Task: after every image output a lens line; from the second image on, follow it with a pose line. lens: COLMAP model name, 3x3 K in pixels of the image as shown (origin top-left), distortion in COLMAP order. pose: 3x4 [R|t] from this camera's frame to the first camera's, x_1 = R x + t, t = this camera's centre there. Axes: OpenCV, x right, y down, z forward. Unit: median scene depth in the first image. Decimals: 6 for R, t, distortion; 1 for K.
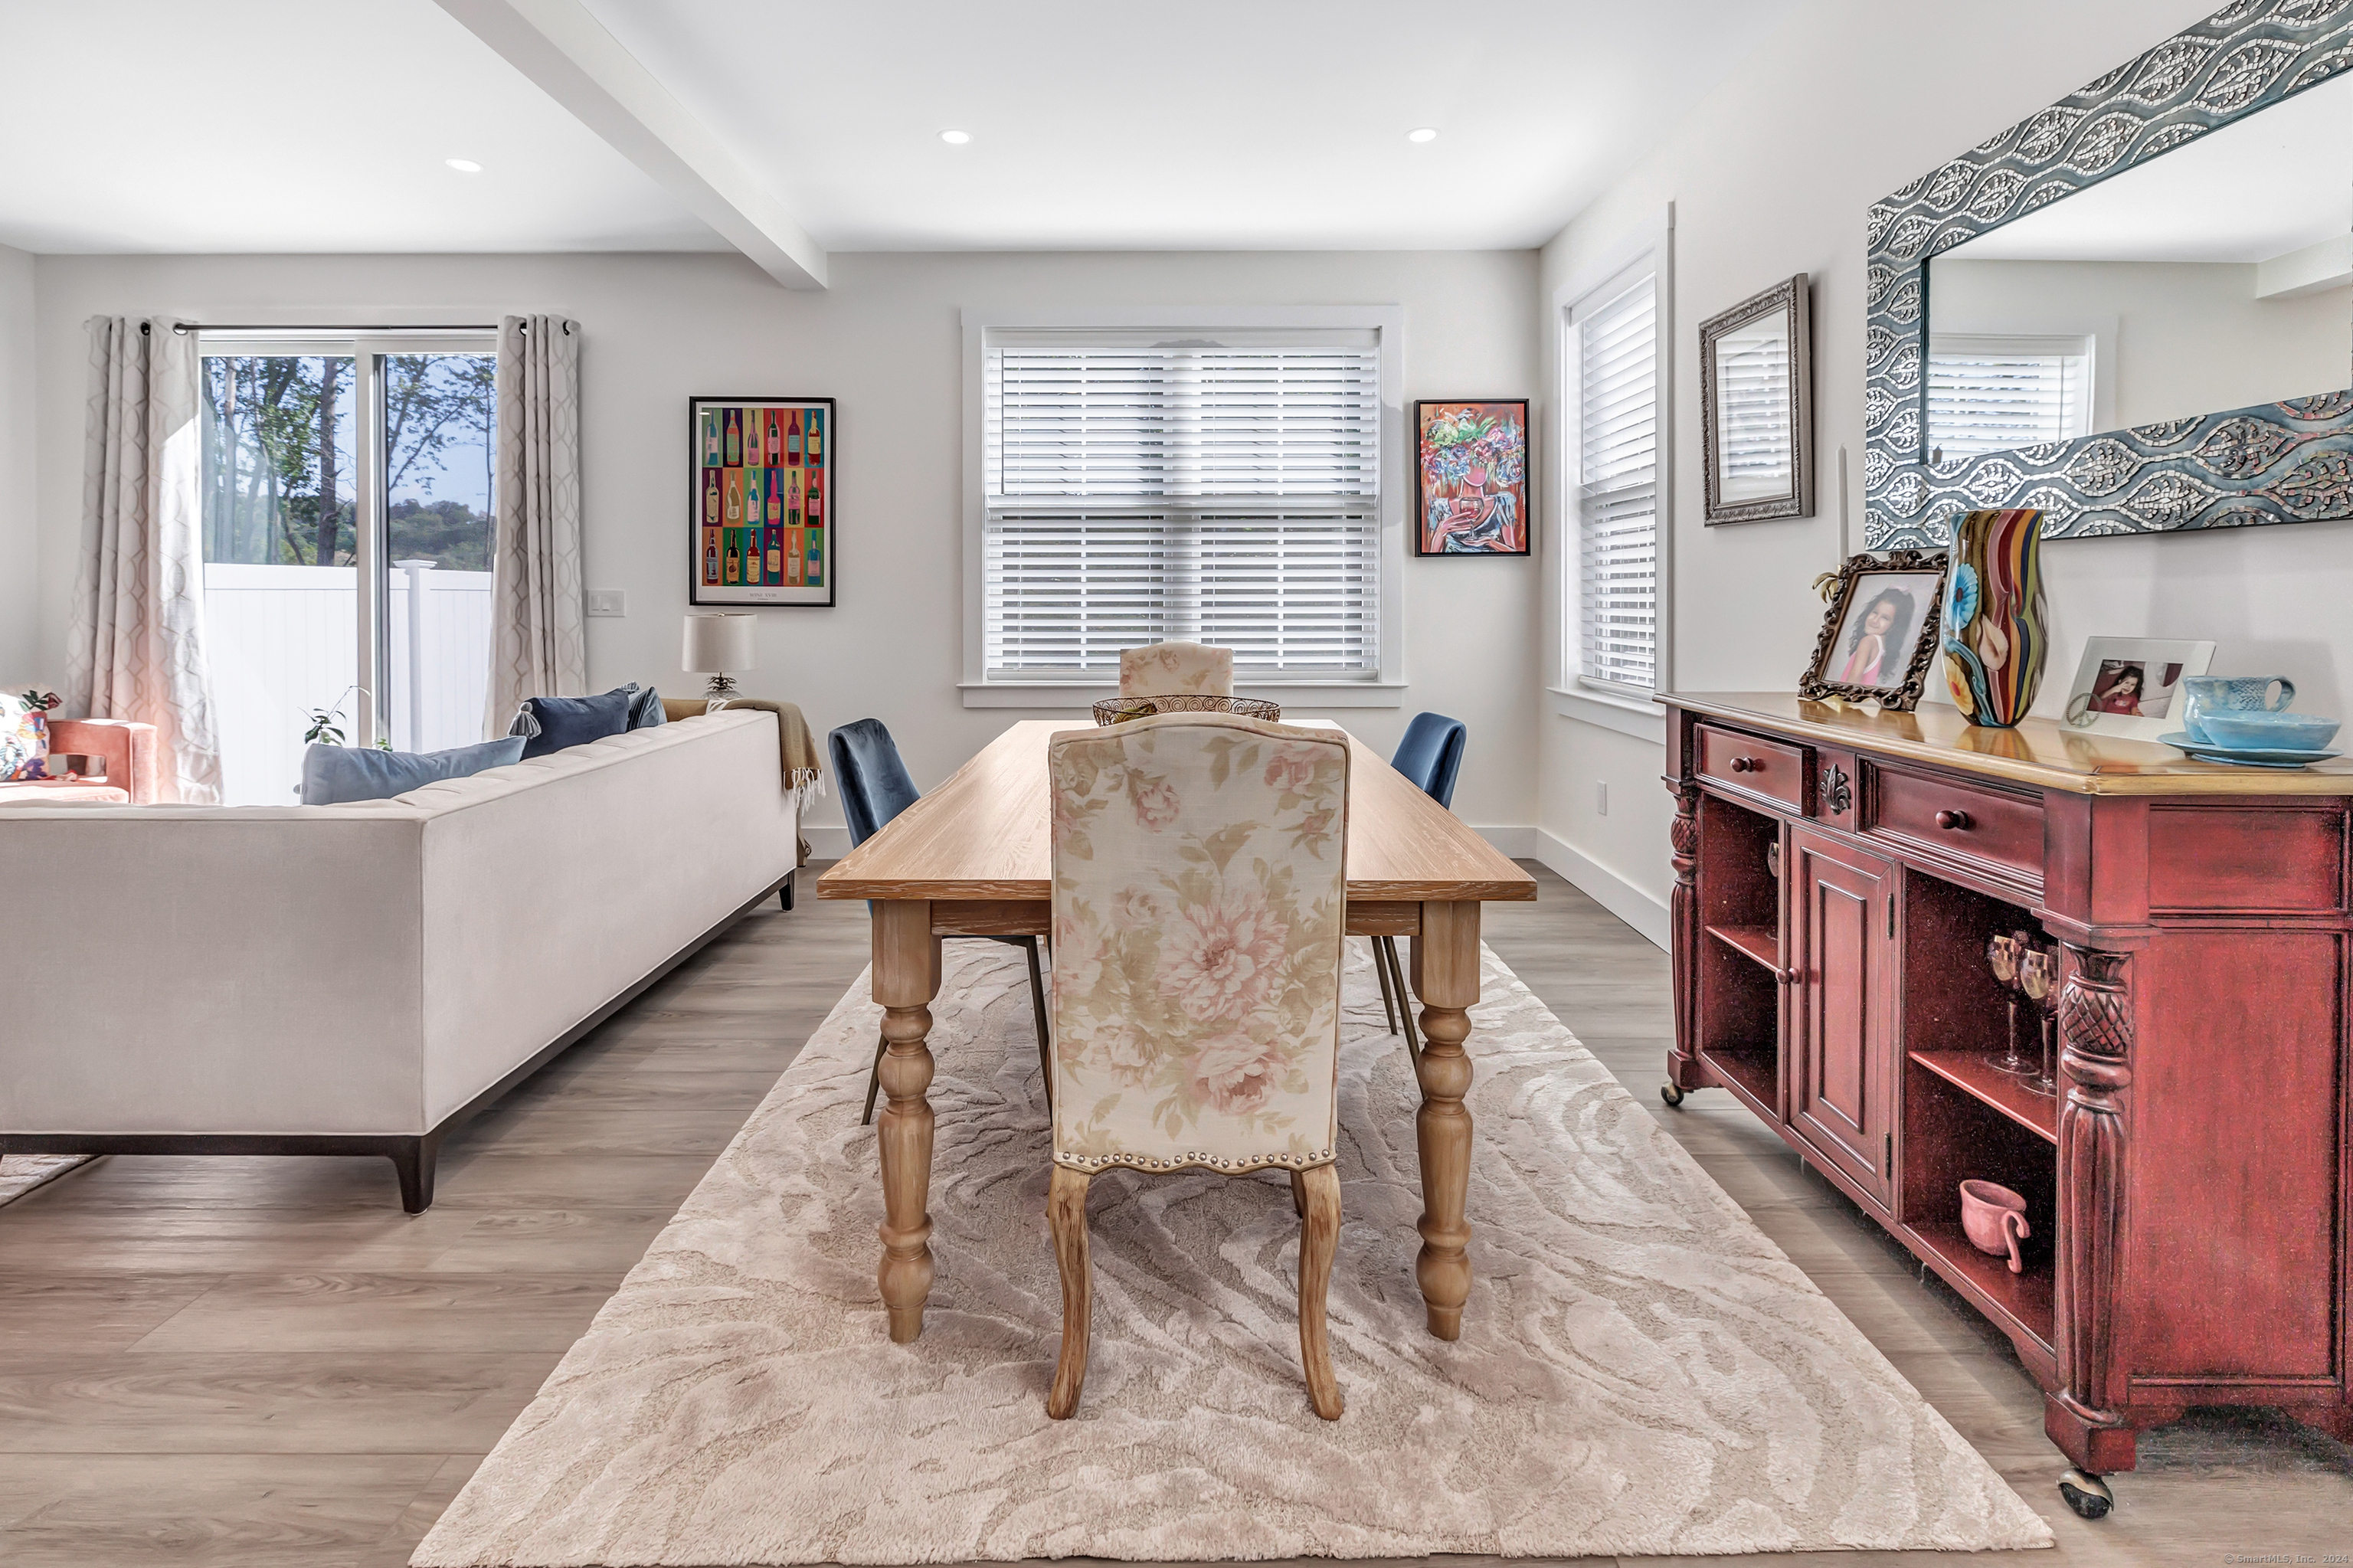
lens RADIAL K [[1053.0, 0, 1100.2], [0, 1053.0, 604.1], [0, 0, 1]] dist [-0.001840, 0.000940]
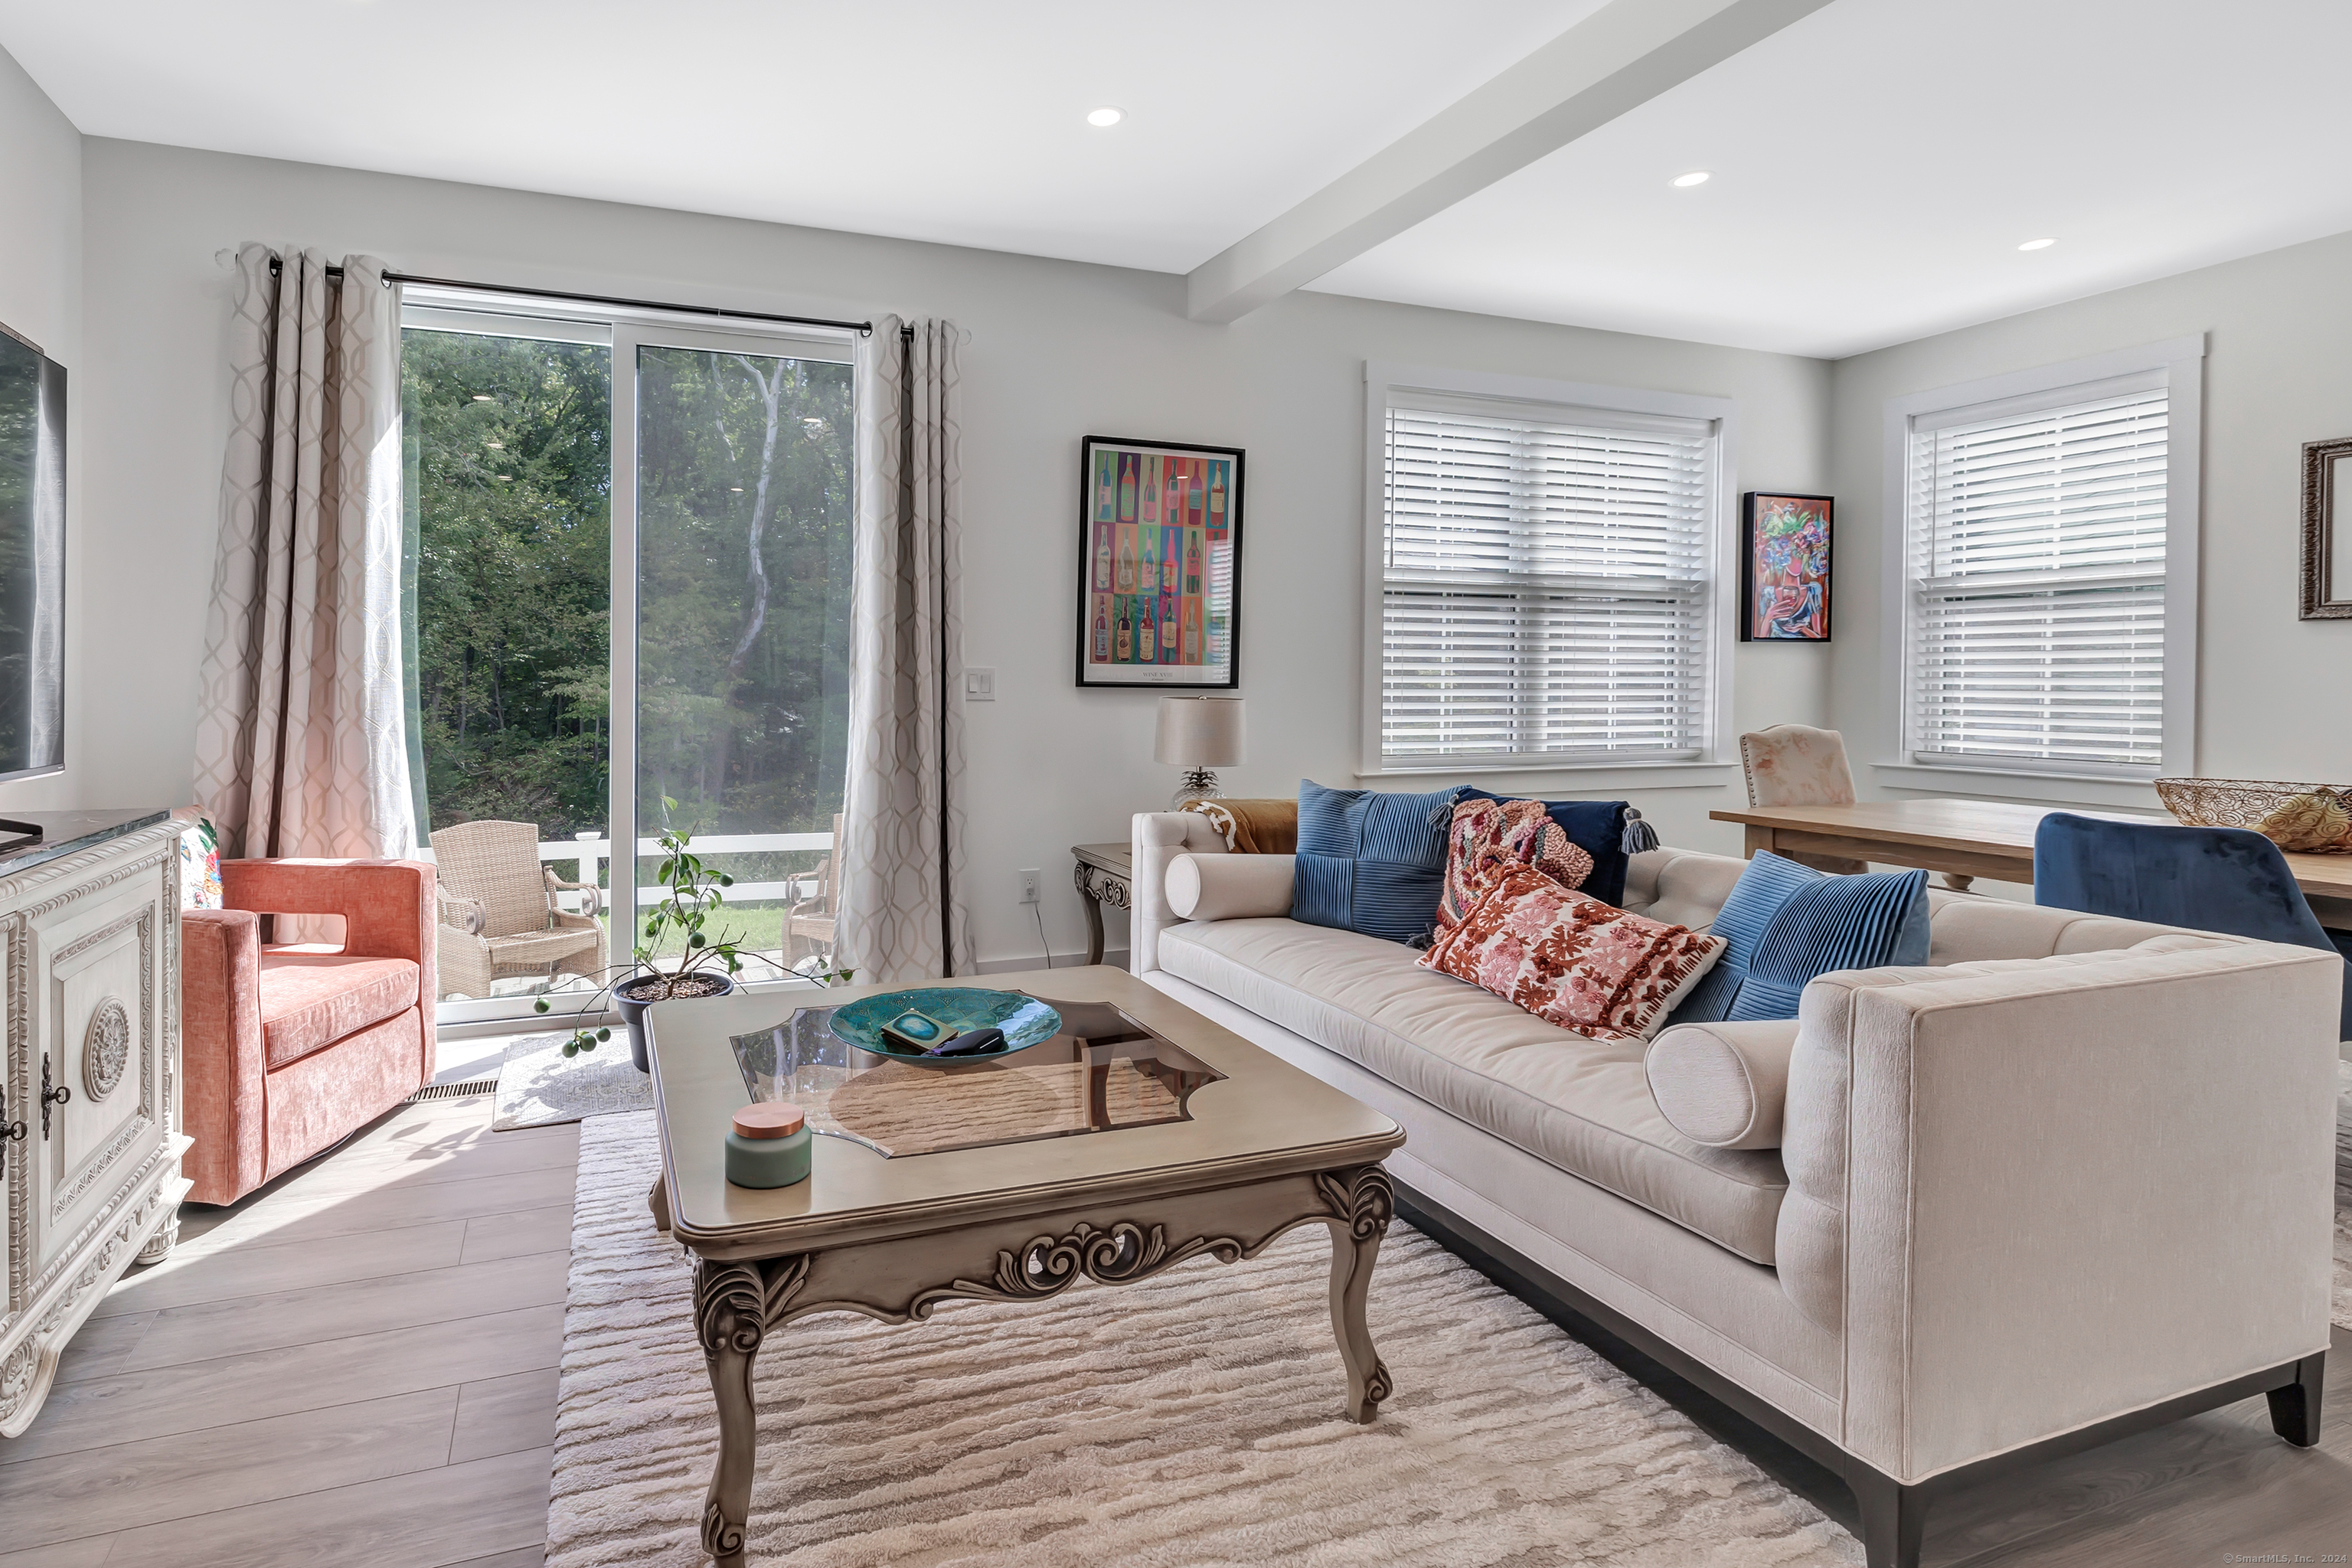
lens RADIAL K [[1052.5, 0, 919.8], [0, 1052.5, 699.1], [0, 0, 1]] dist [-0.001840, 0.000940]
pose [[0.947835, -0.003143, 0.318746, -0.827599], [-0.002233, 0.999861, 0.016499, -0.002360], [-0.318754, -0.016350, 0.947697, 0.264839]]
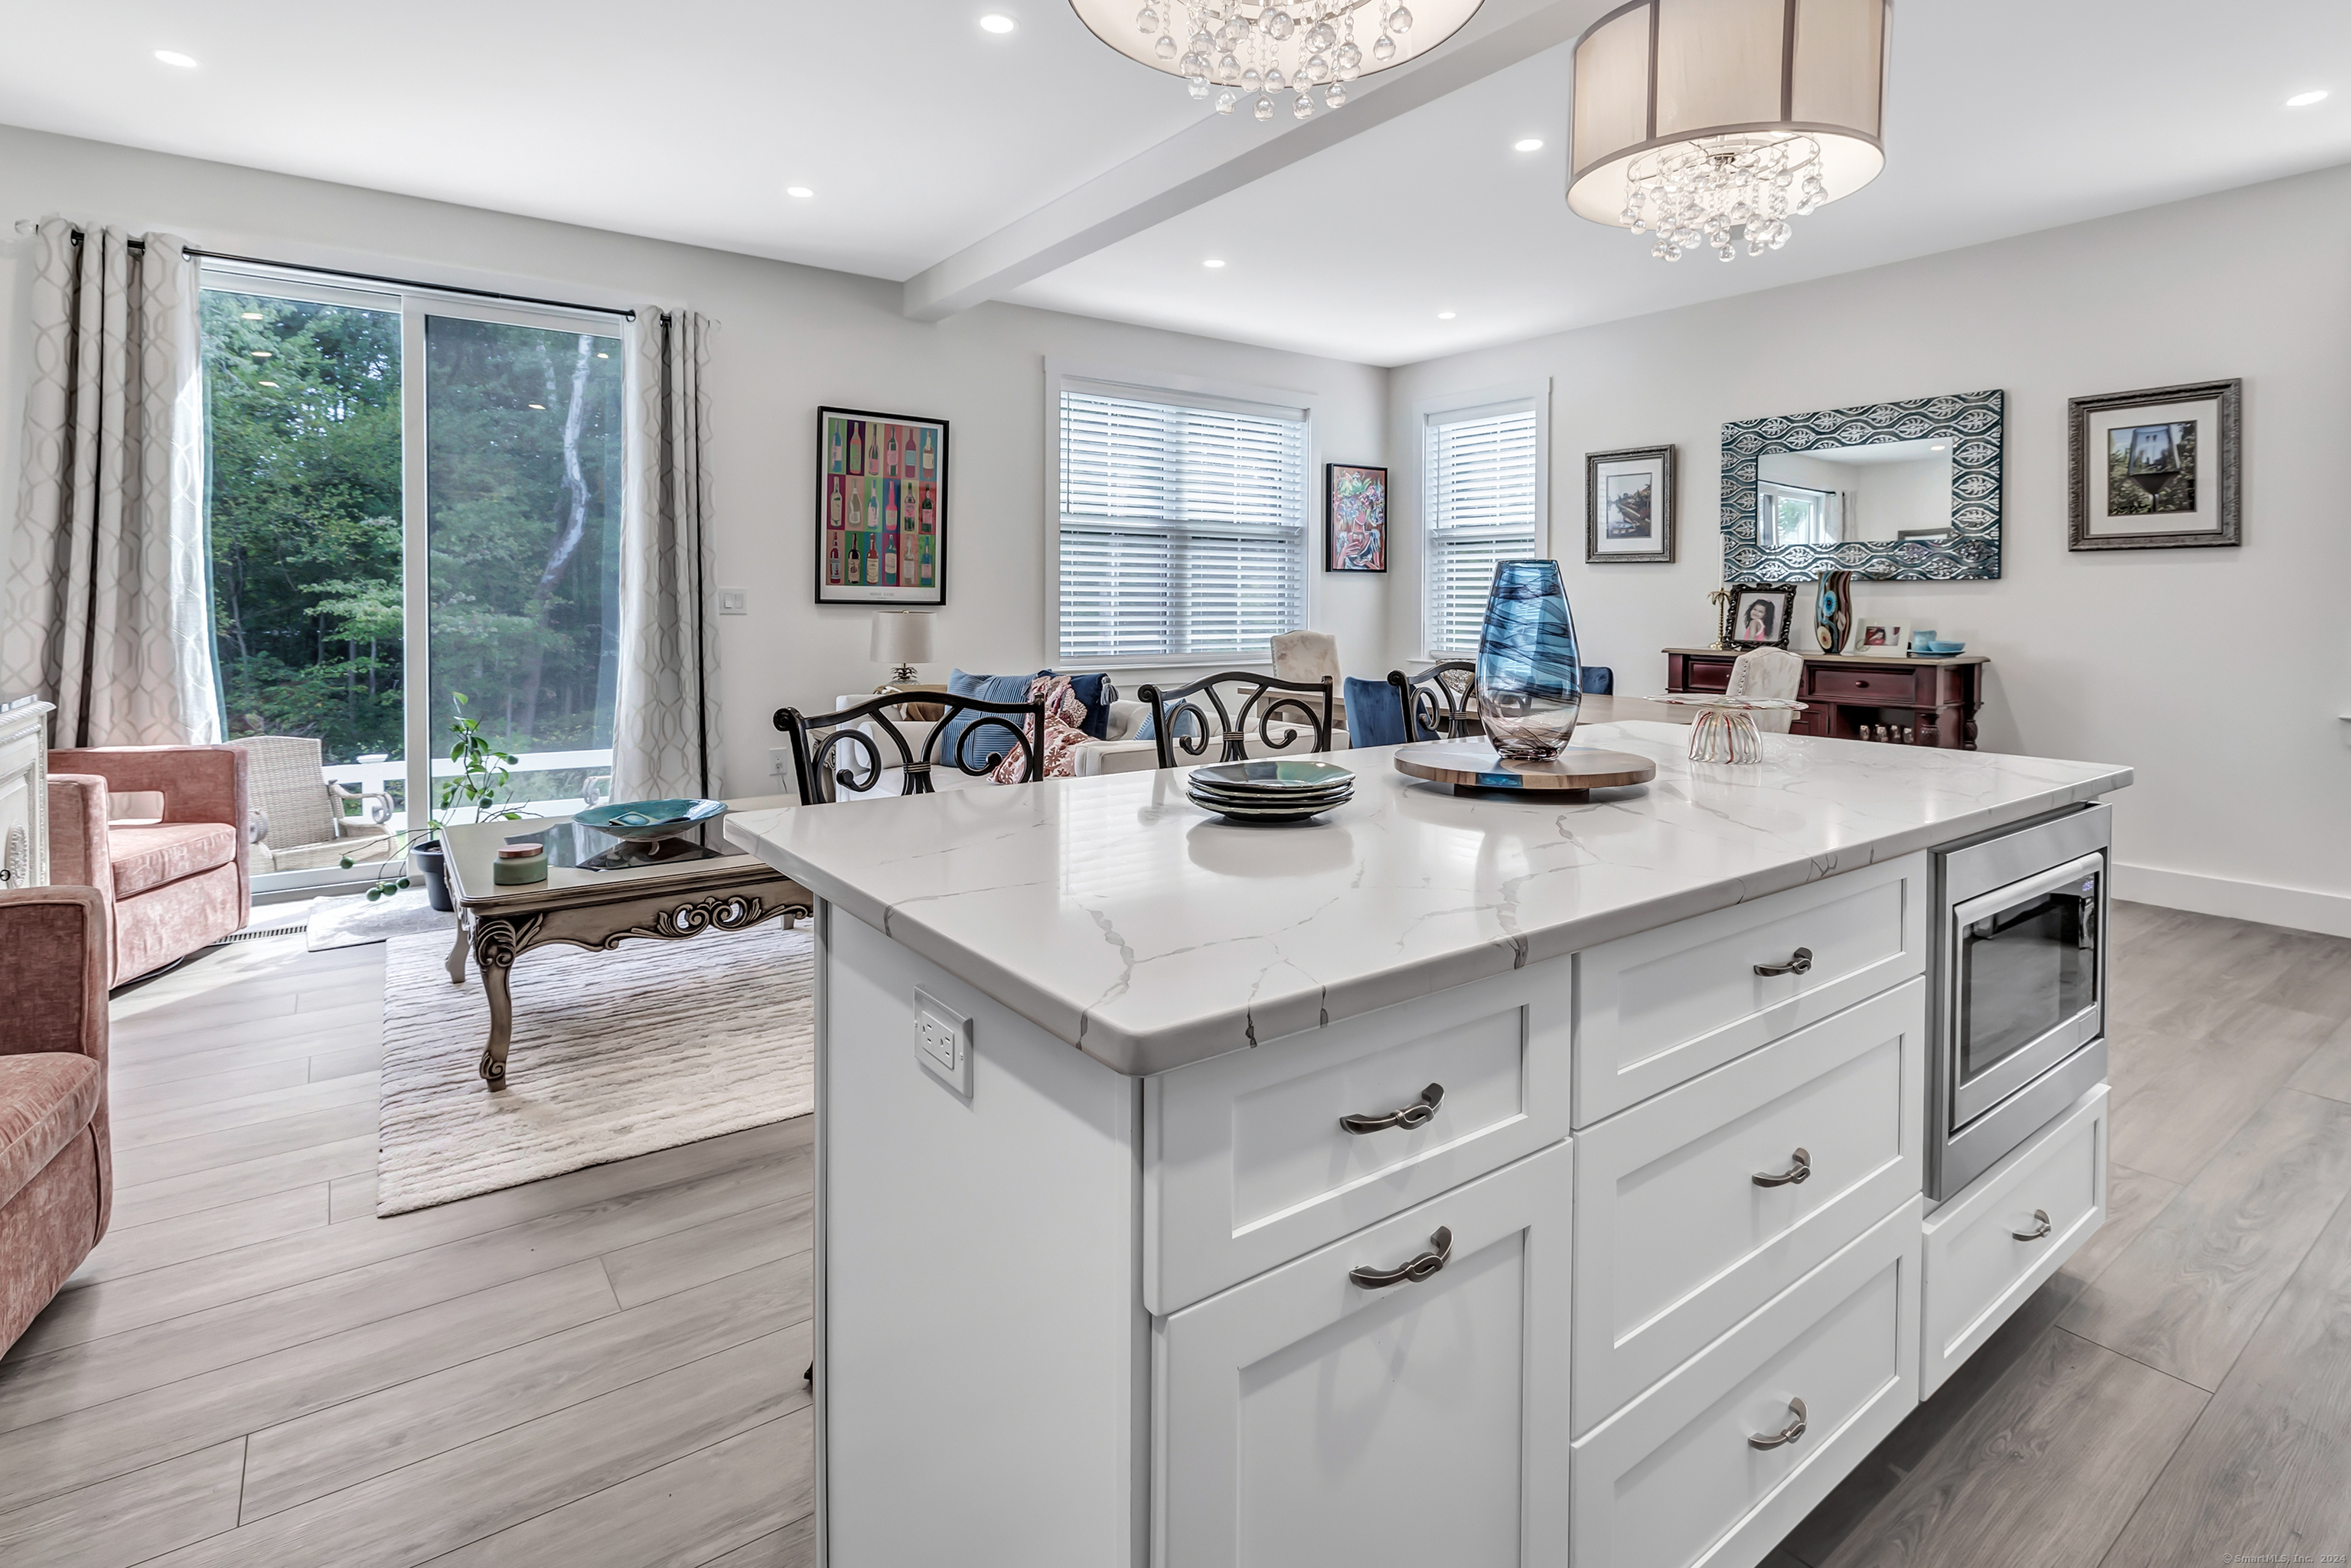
lens RADIAL K [[1131.4, 0, 1086.9], [0, 1131.4, 639.3], [0, 0, 1]] dist [-0.002762, -0.001430]
pose [[0.826172, -0.014656, 0.563228, -0.861693], [-0.004158, 0.999476, 0.032108, -0.000129], [-0.563403, -0.028868, 0.825677, -0.104653]]
